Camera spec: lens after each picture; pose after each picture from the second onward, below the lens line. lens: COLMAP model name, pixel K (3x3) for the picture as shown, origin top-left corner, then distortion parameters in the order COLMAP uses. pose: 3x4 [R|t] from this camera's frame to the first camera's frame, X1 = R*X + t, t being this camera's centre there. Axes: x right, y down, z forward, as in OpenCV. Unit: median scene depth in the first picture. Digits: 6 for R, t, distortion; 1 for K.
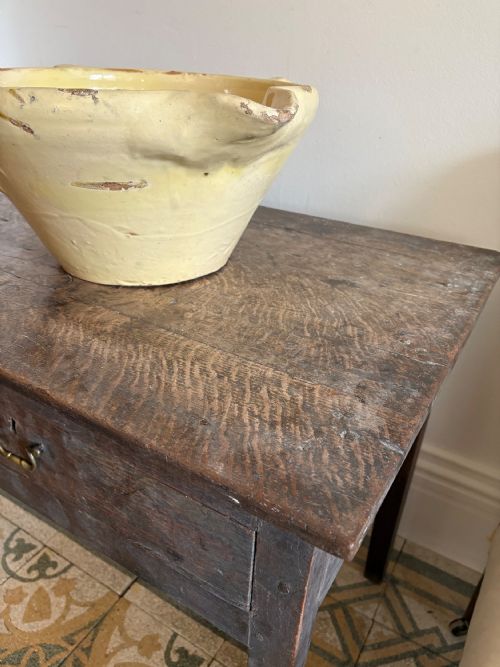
lens RADIAL K [[513.5, 0, 253.3], [0, 513.5, 335.7], [0, 0, 1]] dist [0.073828, -0.150657]
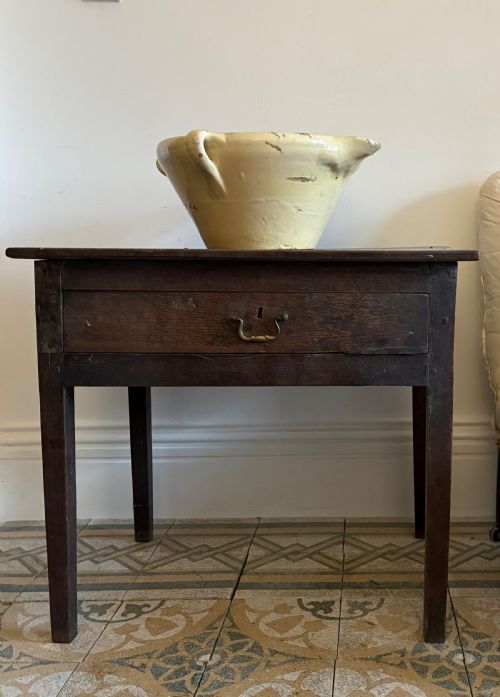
lens RADIAL K [[1033.8, 0, 291.3], [0, 1033.8, 349.8], [0, 0, 1]] dist [-0.003104, -0.071958]
pose [[0.861895, -0.061591, 0.503333, -2.428278], [0.286197, 0.878477, -0.382582, 1.865772], [-0.418603, 0.473798, 0.774782, -1.839324]]
